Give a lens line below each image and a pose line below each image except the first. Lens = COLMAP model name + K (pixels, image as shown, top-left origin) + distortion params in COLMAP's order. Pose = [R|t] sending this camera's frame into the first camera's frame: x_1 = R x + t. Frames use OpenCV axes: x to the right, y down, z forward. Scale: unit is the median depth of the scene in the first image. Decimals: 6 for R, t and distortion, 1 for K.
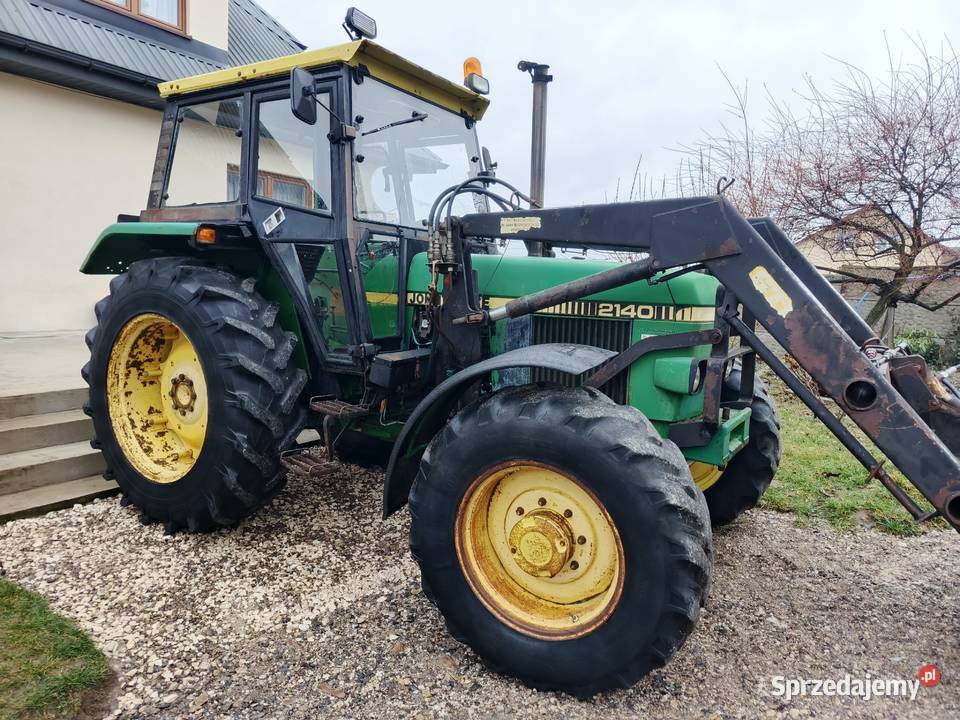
lens RADIAL K [[676.8, 0, 473.0], [0, 676.8, 341.5], [0, 0, 1]] dist [0.062998, -0.056579]
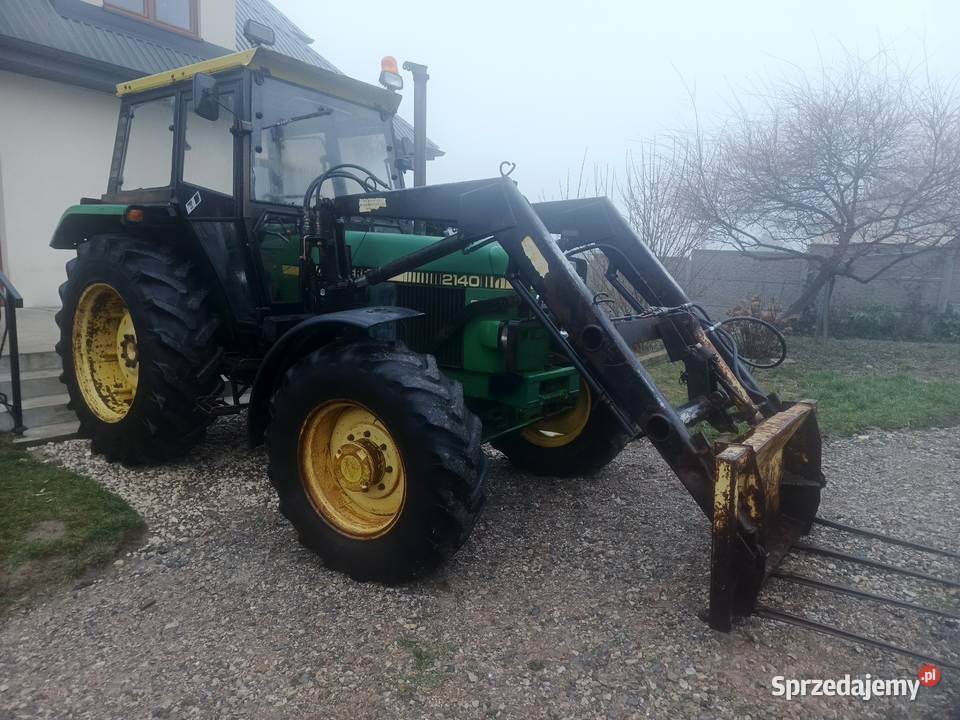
lens RADIAL K [[676.8, 0, 471.8], [0, 676.8, 356.3], [0, 0, 1]] dist [0.062998, -0.056579]
pose [[0.995812, 0.019619, -0.089296, 0.289987], [-0.016022, 0.999038, 0.040822, 0.031522], [0.090011, -0.039220, 0.995168, -0.143065]]
